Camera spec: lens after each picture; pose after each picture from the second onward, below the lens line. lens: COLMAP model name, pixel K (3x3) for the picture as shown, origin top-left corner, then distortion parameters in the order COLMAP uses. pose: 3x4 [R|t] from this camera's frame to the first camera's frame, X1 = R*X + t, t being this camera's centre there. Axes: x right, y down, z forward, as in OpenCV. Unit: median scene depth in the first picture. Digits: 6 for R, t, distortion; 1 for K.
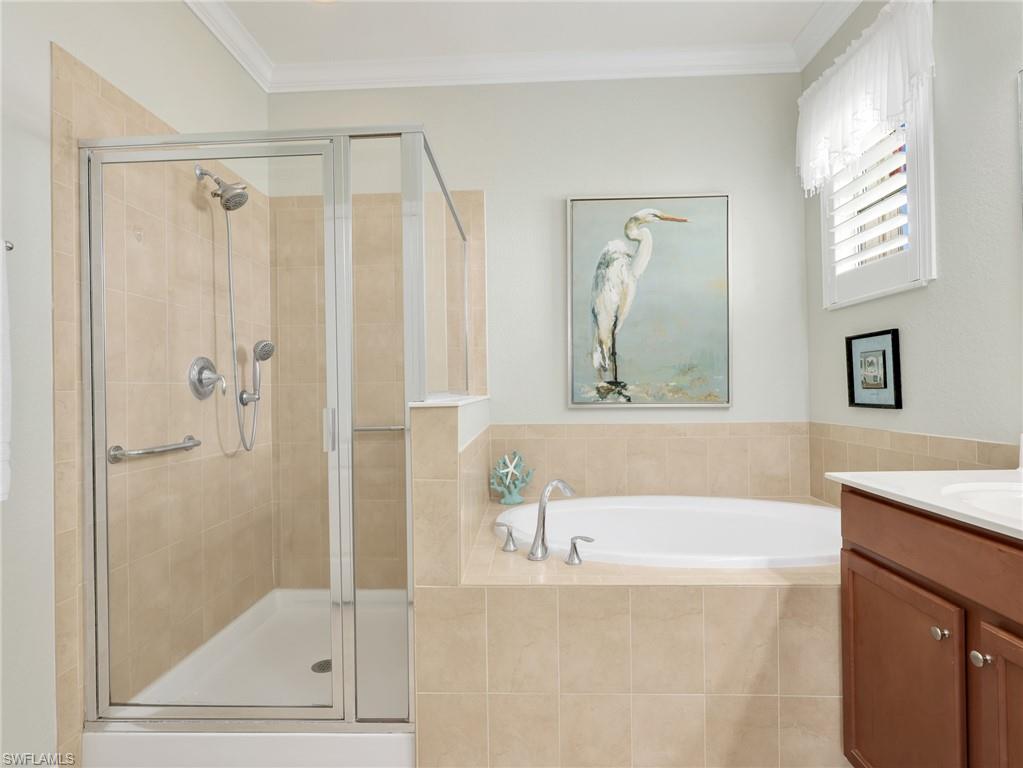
lens RADIAL K [[535.0, 0, 509.9], [0, 535.0, 387.2], [0, 0, 1]] dist [0.000222, -0.001541]
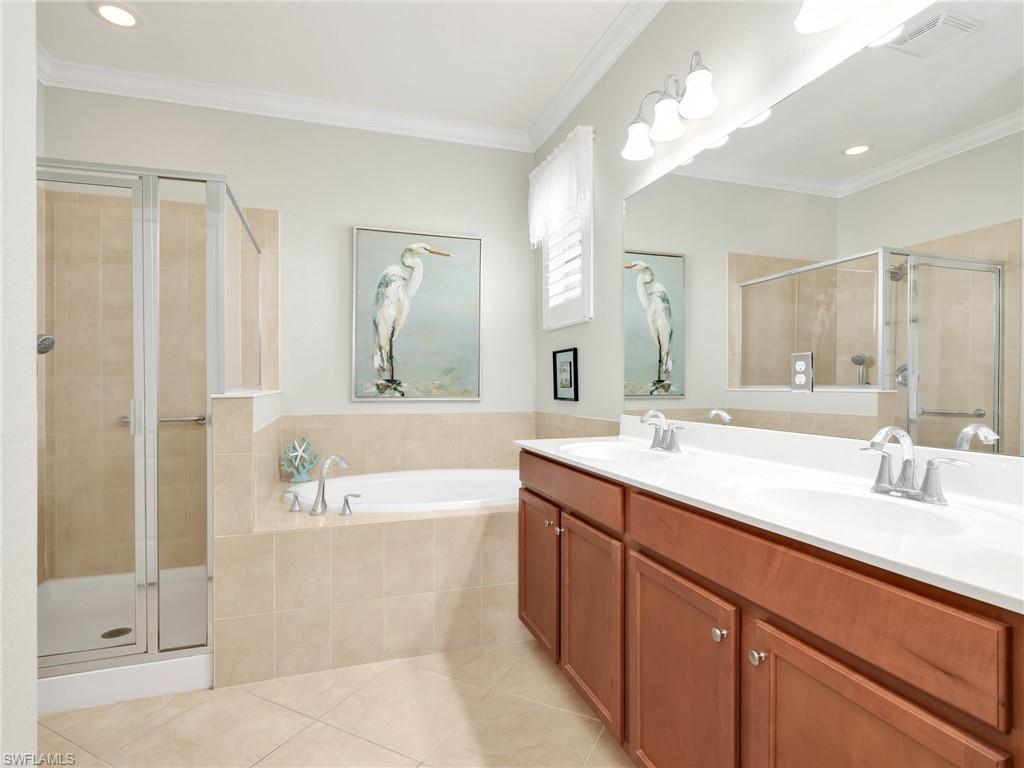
lens RADIAL K [[535.5, 0, 509.4], [0, 535.5, 383.2], [0, 0, 1]] dist [0.000222, -0.001541]
pose [[0.936154, 0.012967, 0.351352, 0.018226], [-0.012635, 0.999915, -0.003239, -0.002152], [-0.351364, -0.001407, 0.936238, -0.280366]]
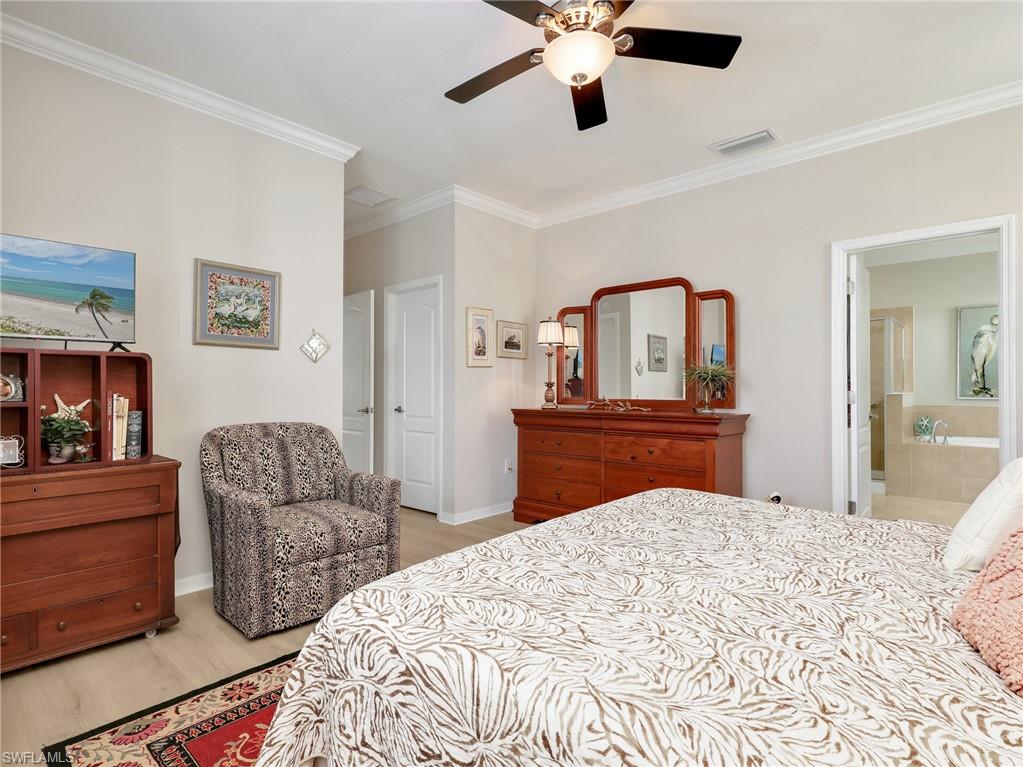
lens RADIAL K [[535.0, 0, 508.1], [0, 535.0, 384.1], [0, 0, 1]] dist [0.000222, -0.001541]
pose [[0.764728, 0.009303, -0.644287, 0.124913], [-0.007046, 0.999957, 0.006074, -0.027962], [0.644315, -0.000105, 0.764760, -2.240444]]
